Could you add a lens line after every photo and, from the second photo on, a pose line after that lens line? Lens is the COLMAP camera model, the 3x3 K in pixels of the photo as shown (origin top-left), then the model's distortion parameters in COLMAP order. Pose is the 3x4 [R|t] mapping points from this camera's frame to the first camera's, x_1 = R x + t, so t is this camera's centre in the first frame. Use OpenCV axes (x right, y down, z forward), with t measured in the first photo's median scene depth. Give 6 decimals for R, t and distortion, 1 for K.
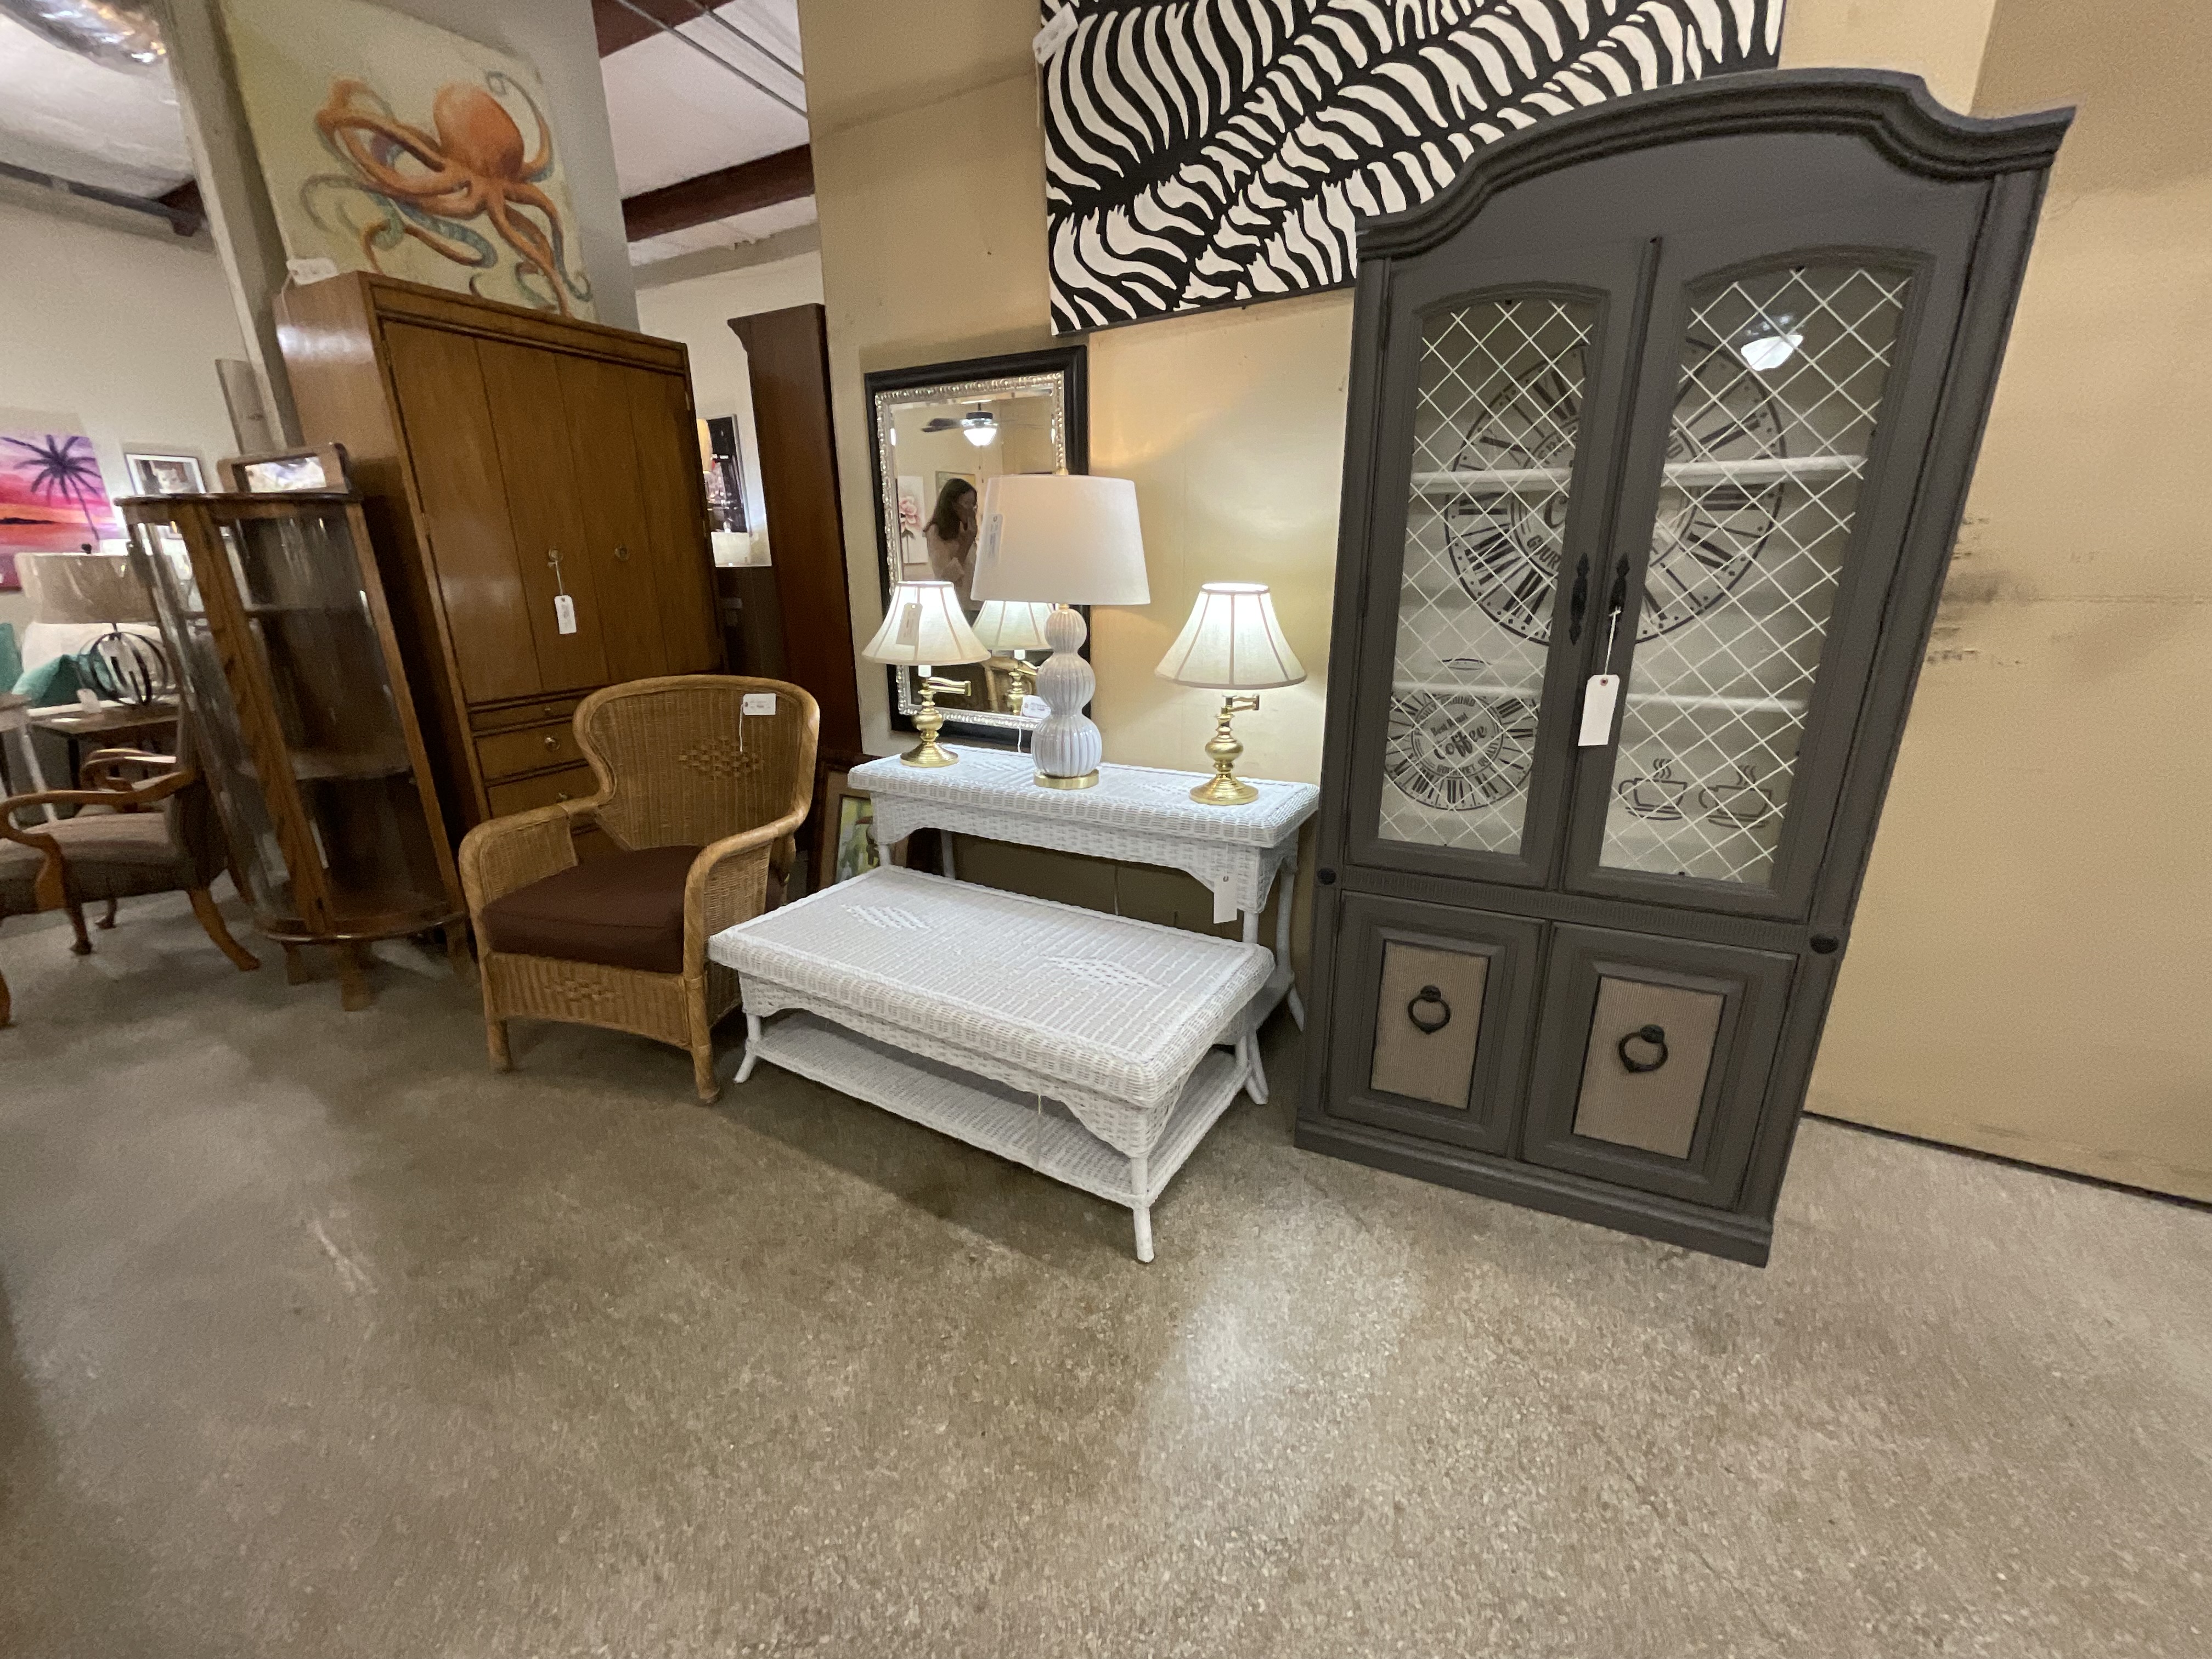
lens RADIAL K [[889.9, 0, 1106.0], [0, 889.9, 829.5], [0, 0, 1]] dist [0.027108, -0.012356]
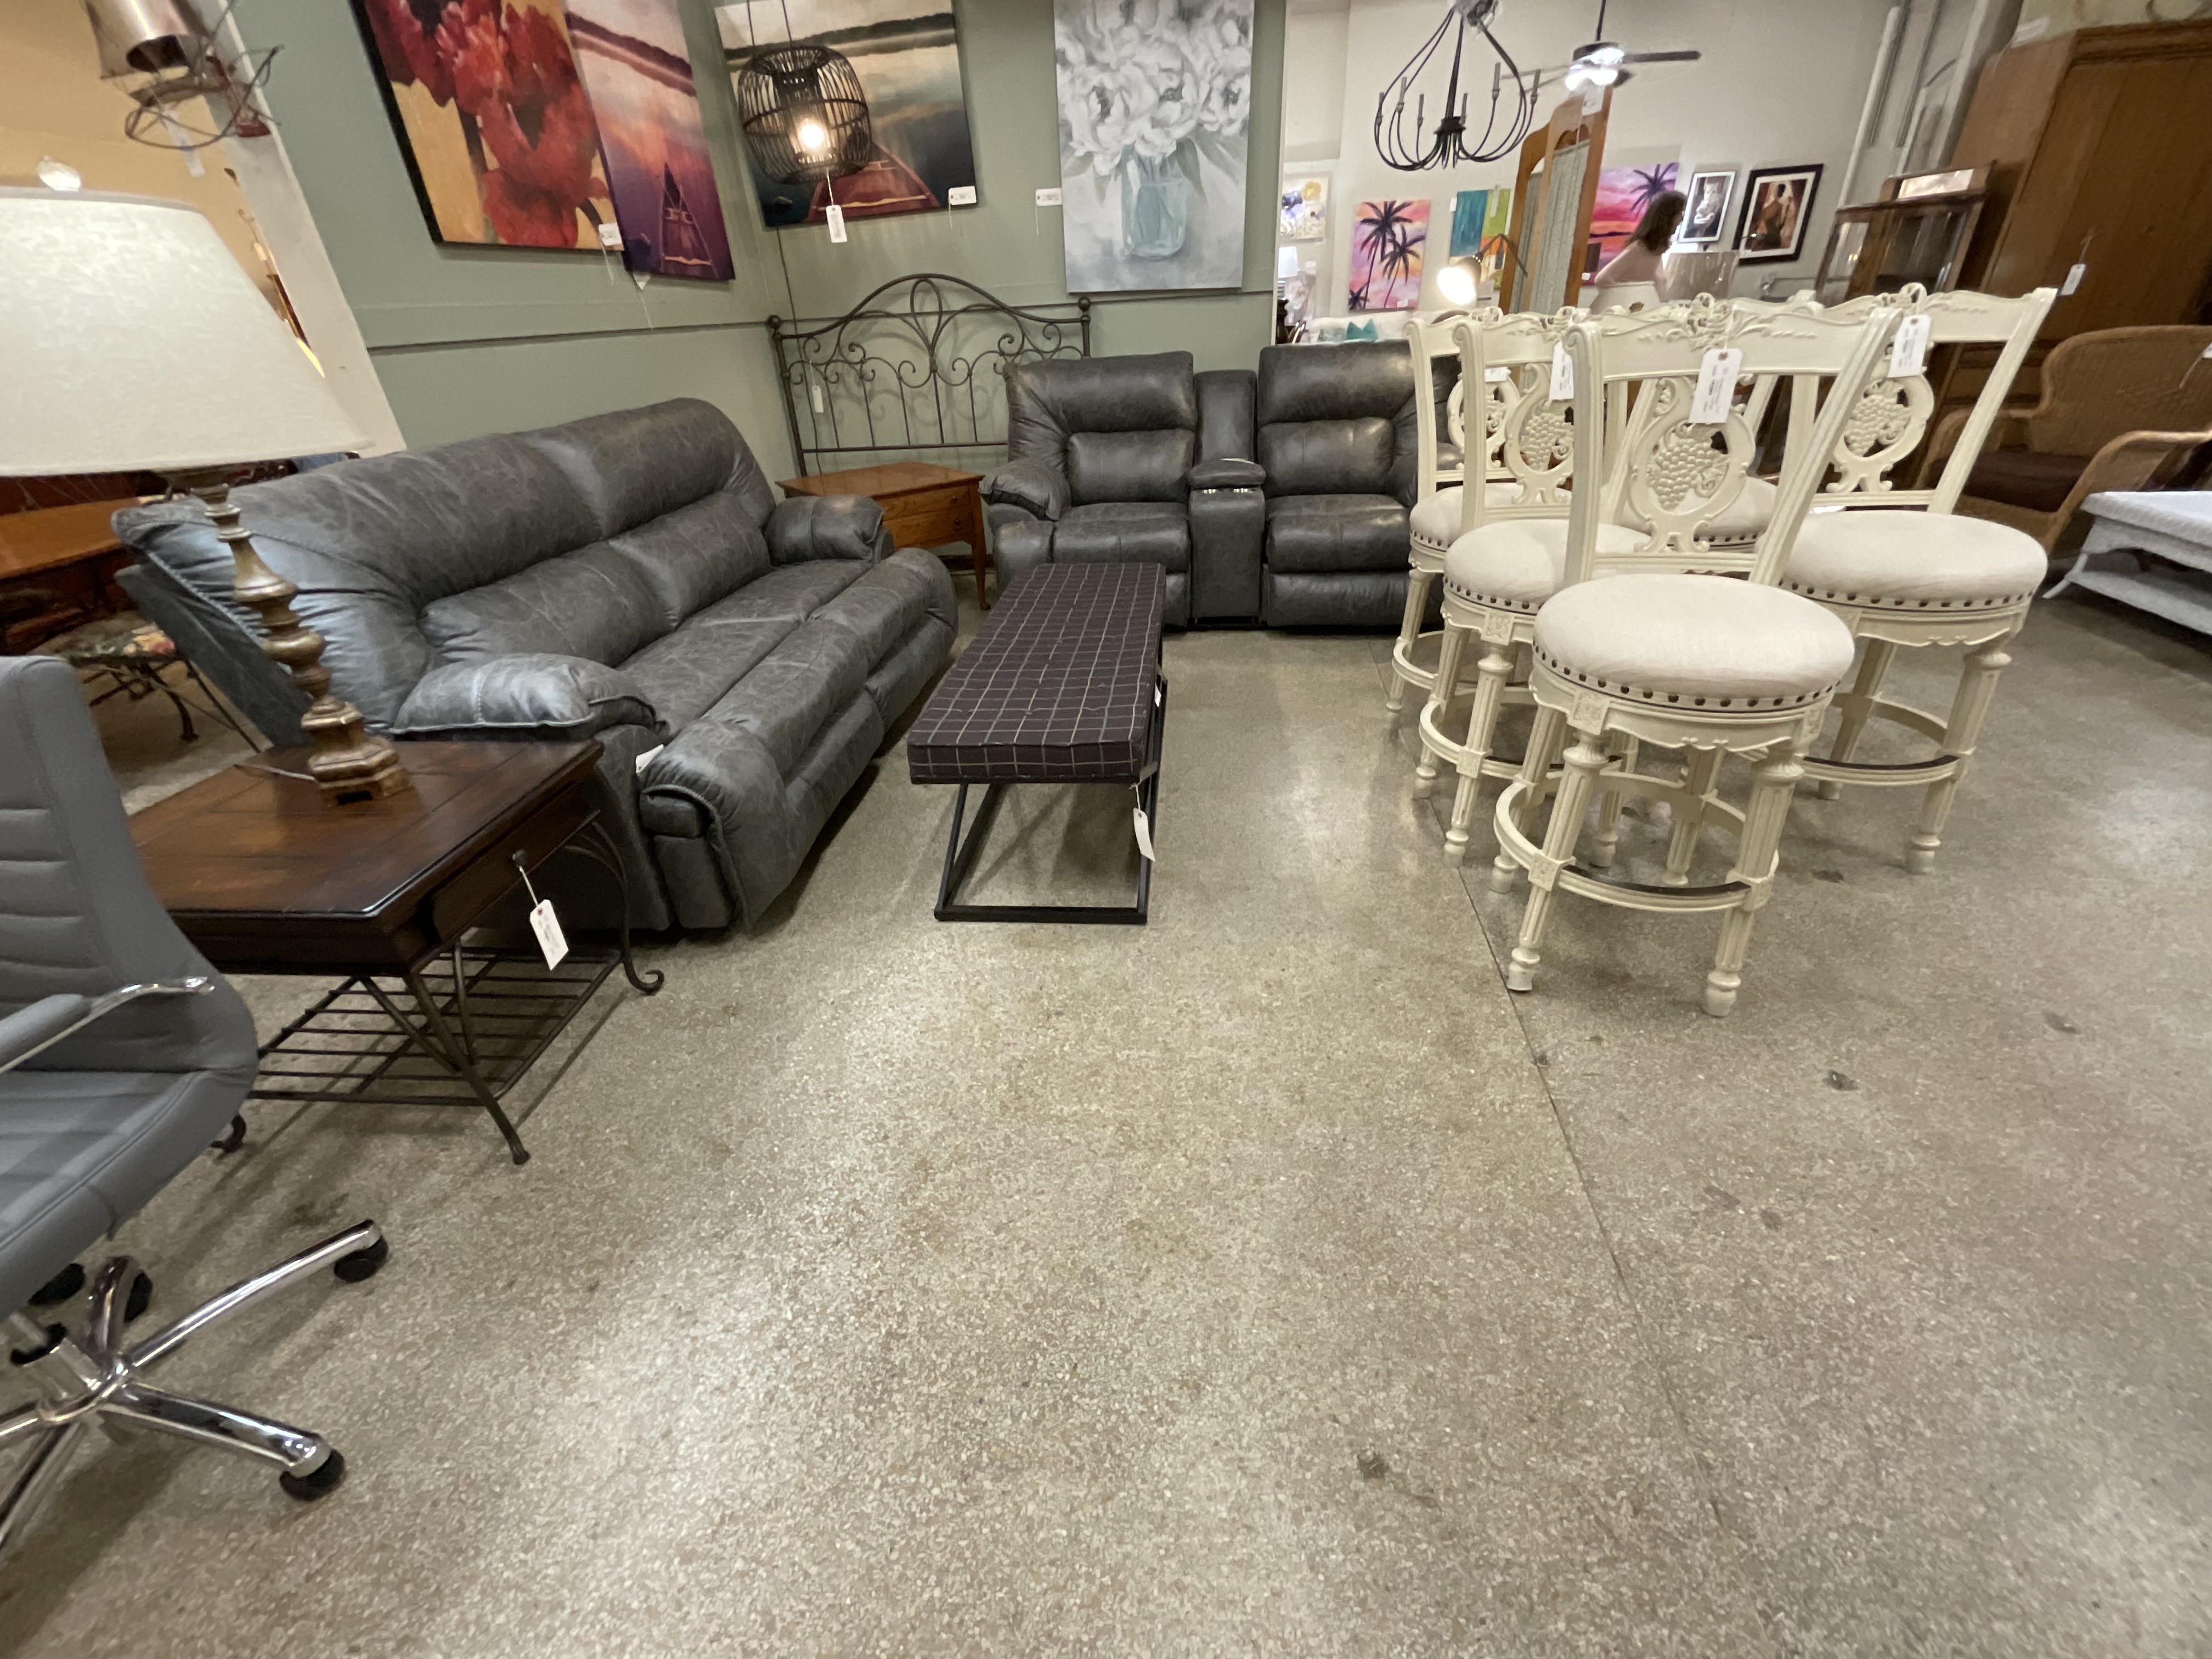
lens RADIAL K [[874.4, 0, 1110.5], [0, 874.4, 834.7], [0, 0, 1]] dist [0.011793, -0.006422]
pose [[0.386153, 0.475374, -0.790510, 0.338063], [-0.222719, 0.879675, 0.420200, 0.308019], [0.895144, 0.013800, 0.445564, -1.030223]]
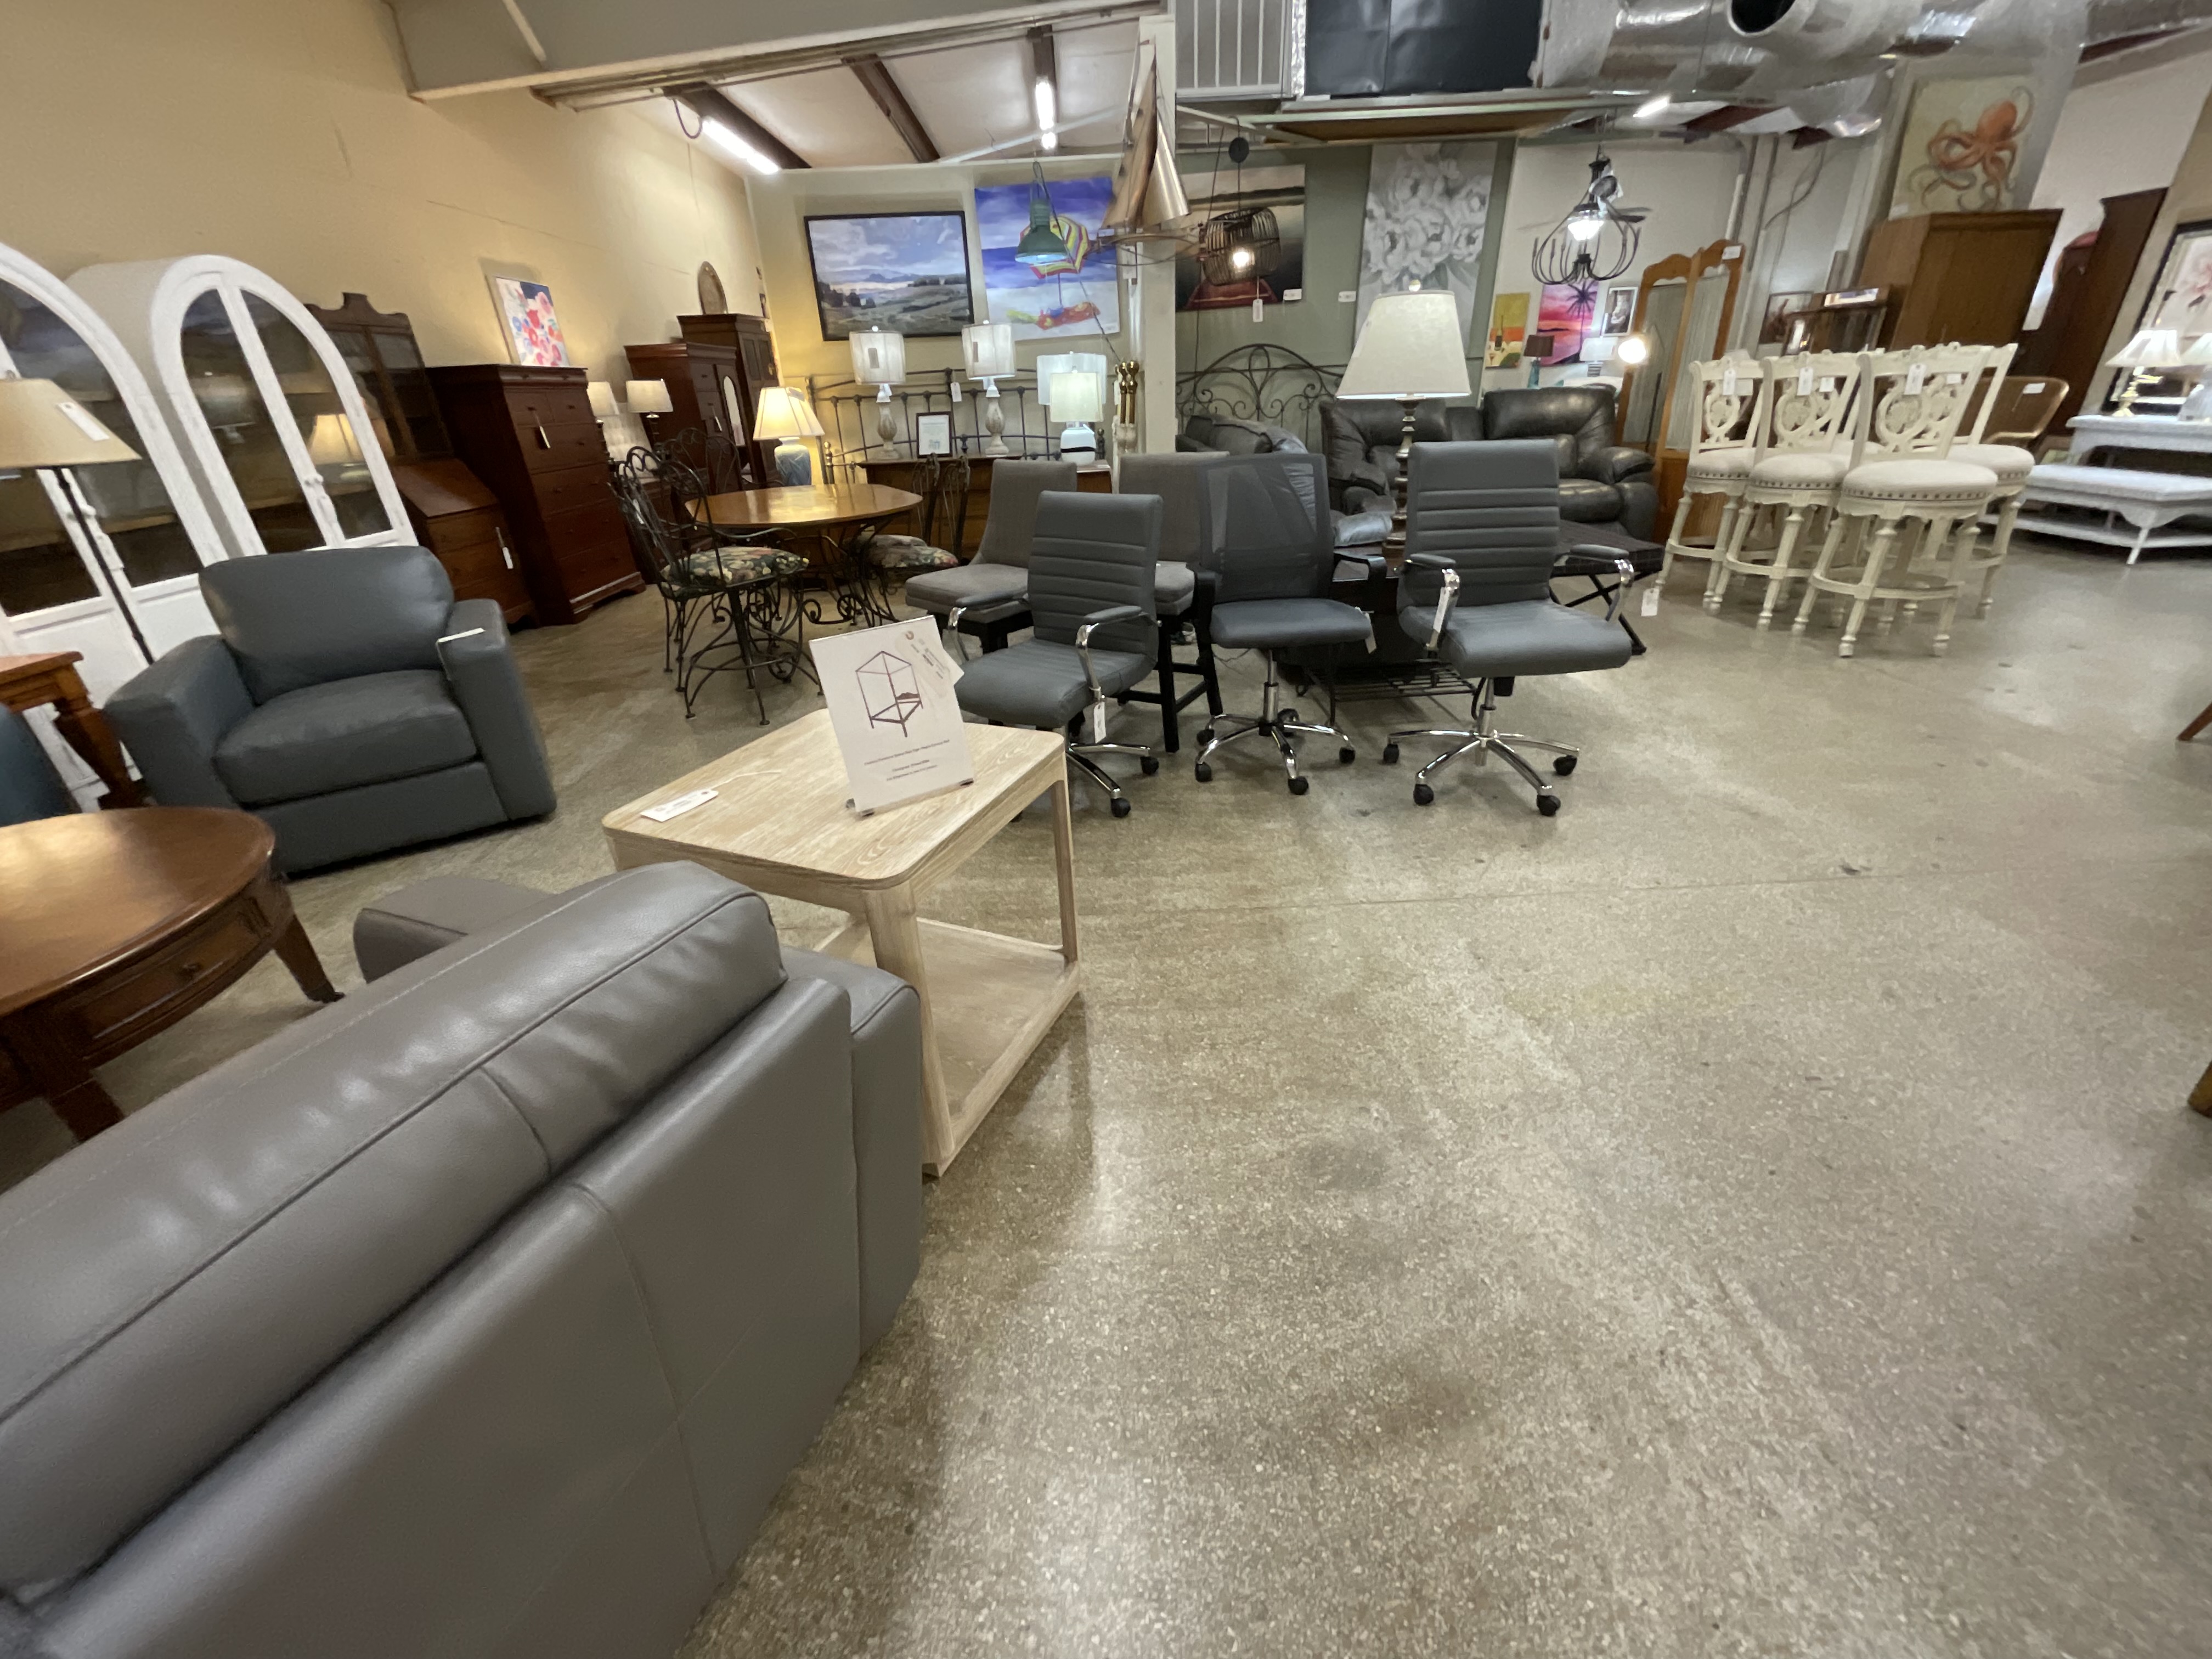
lens RADIAL K [[899.5, 0, 1098.9], [0, 899.5, 833.1], [0, 0, 1]] dist [0.005759, -0.003656]
pose [[0.512907, 0.373253, -0.773051, 0.586443], [-0.208604, 0.927726, 0.309529, 0.685282], [0.832713, 0.002502, 0.553699, -2.231777]]
